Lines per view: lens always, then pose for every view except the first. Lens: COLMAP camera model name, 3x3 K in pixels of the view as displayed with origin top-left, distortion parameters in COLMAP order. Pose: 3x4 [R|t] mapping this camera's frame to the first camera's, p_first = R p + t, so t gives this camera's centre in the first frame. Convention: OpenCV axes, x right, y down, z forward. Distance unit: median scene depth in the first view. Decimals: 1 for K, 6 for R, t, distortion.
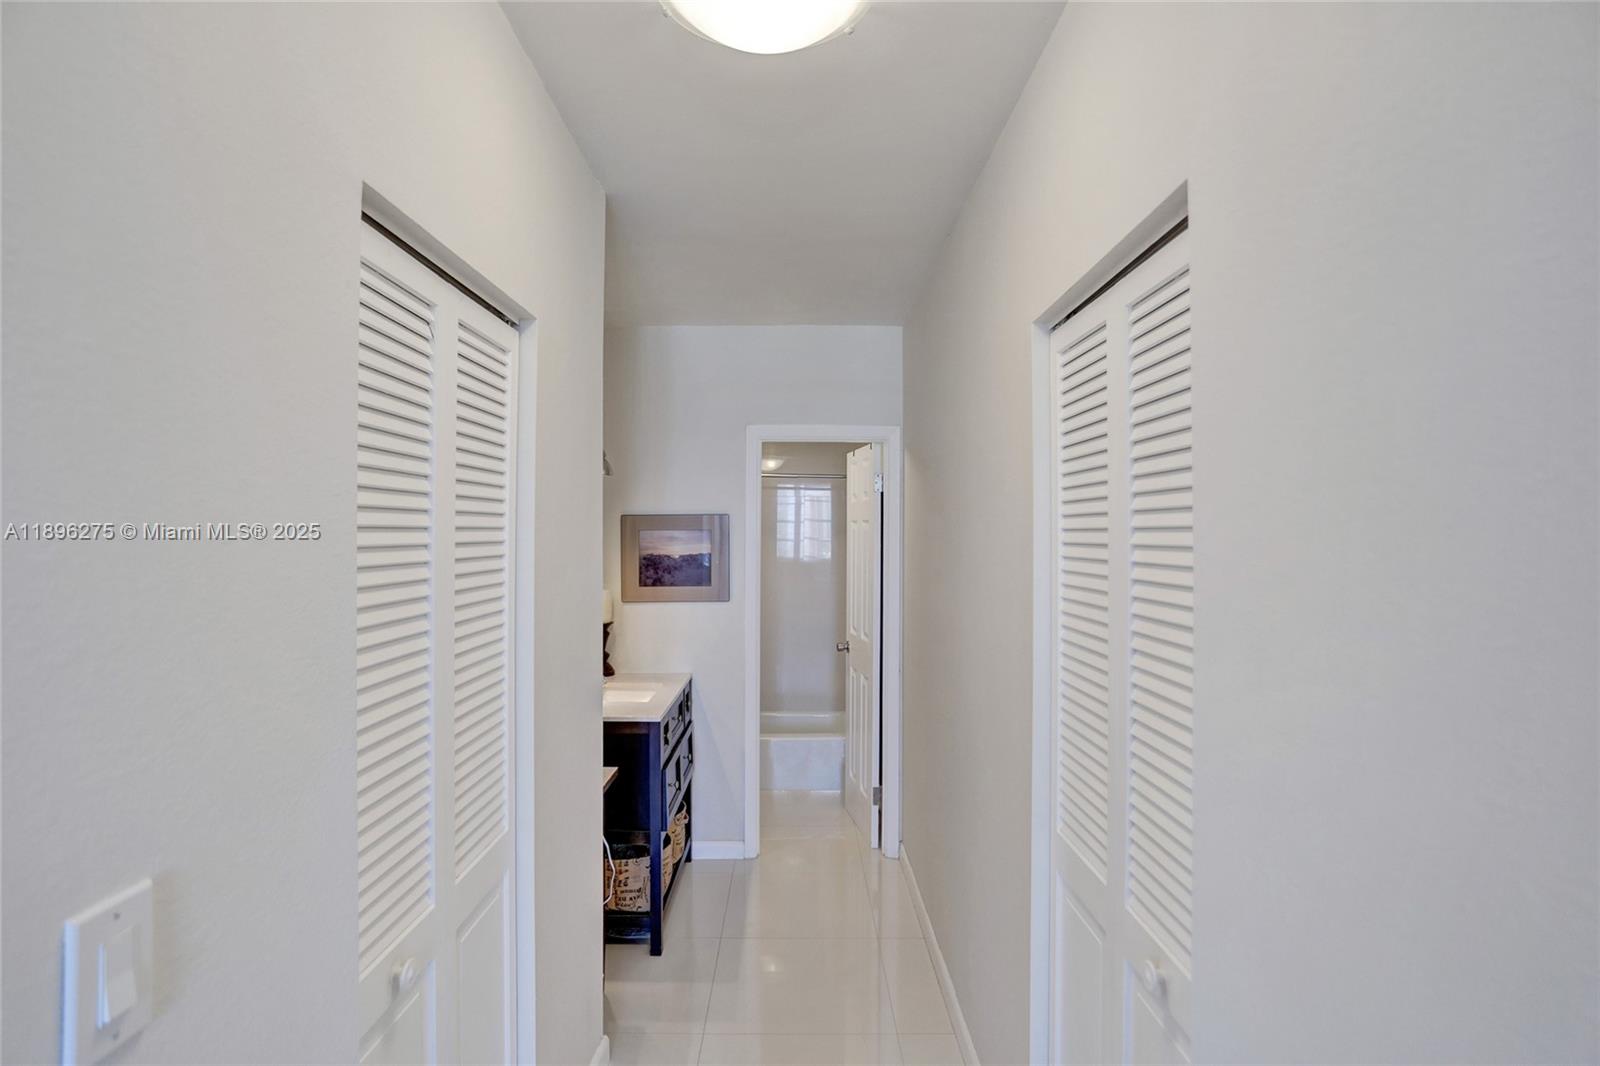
lens RADIAL K [[807.0, 0, 794.6], [0, 807.0, 532.1], [0, 0, 1]] dist [-0.033851, 0.009029]
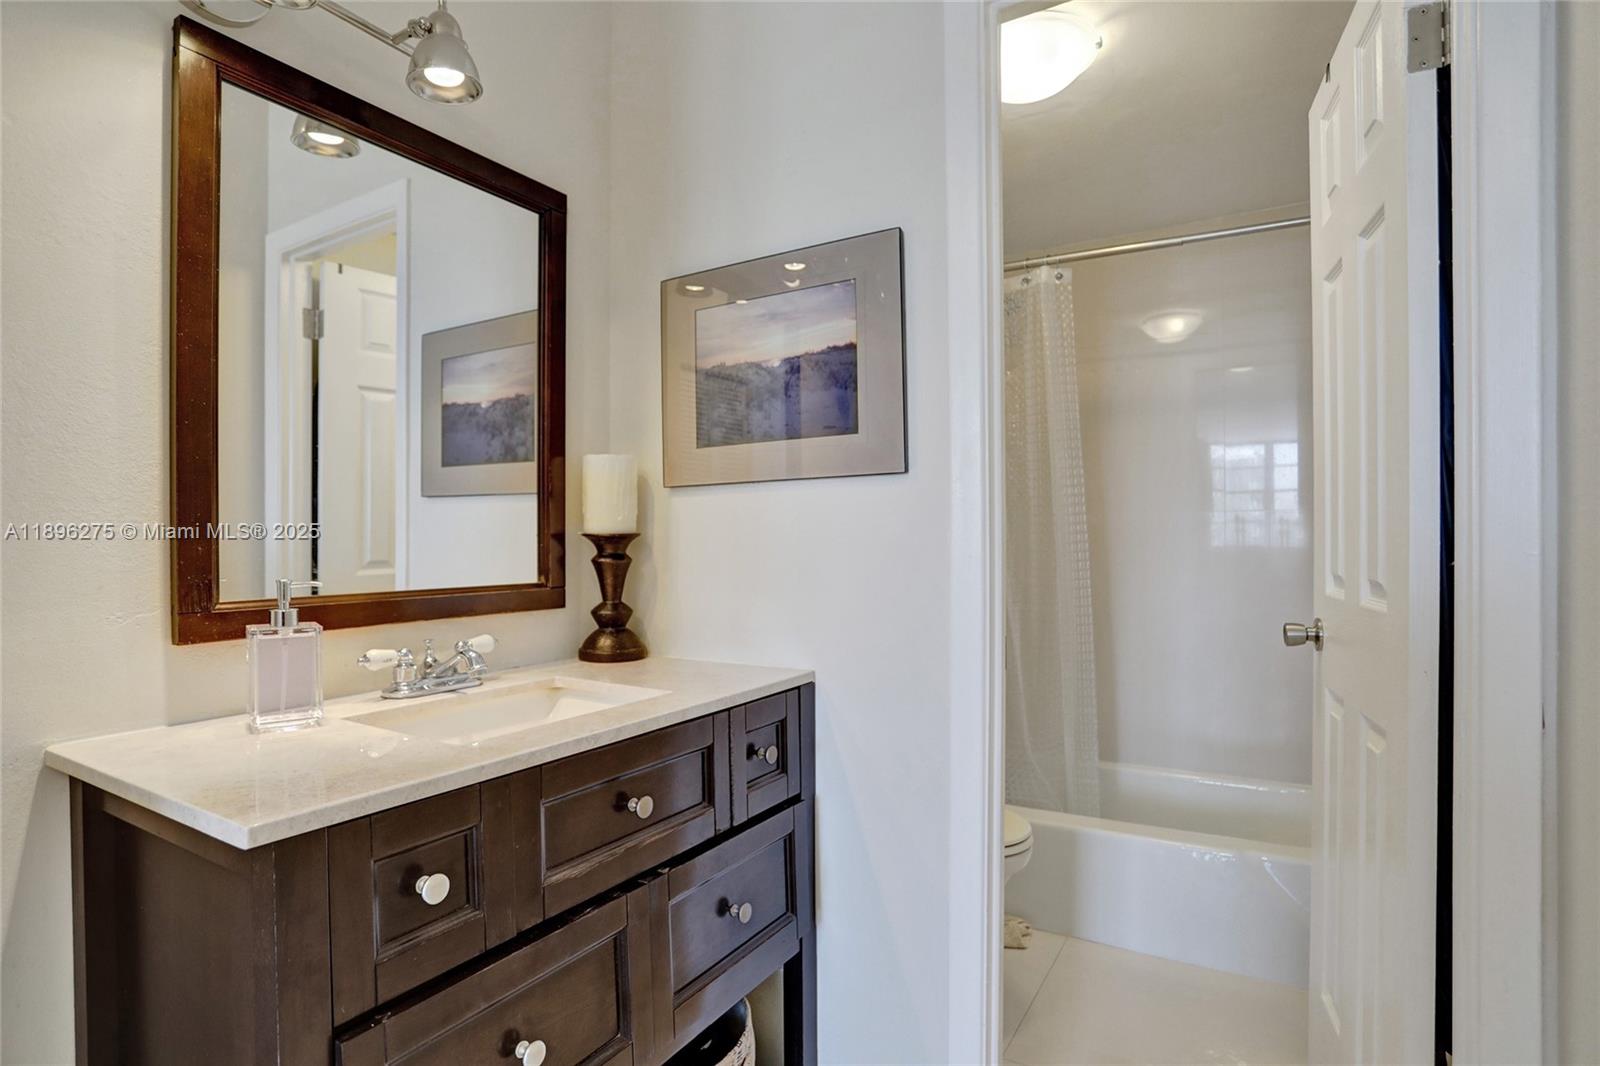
lens RADIAL K [[807.0, 0, 805.9], [0, 807.0, 543.7], [0, 0, 1]] dist [-0.033851, 0.009029]
pose [[0.857805, -0.006821, -0.513931, 0.061267], [0.009523, 0.999951, 0.002623, 0.115151], [0.513888, -0.007144, 0.857828, 0.679094]]
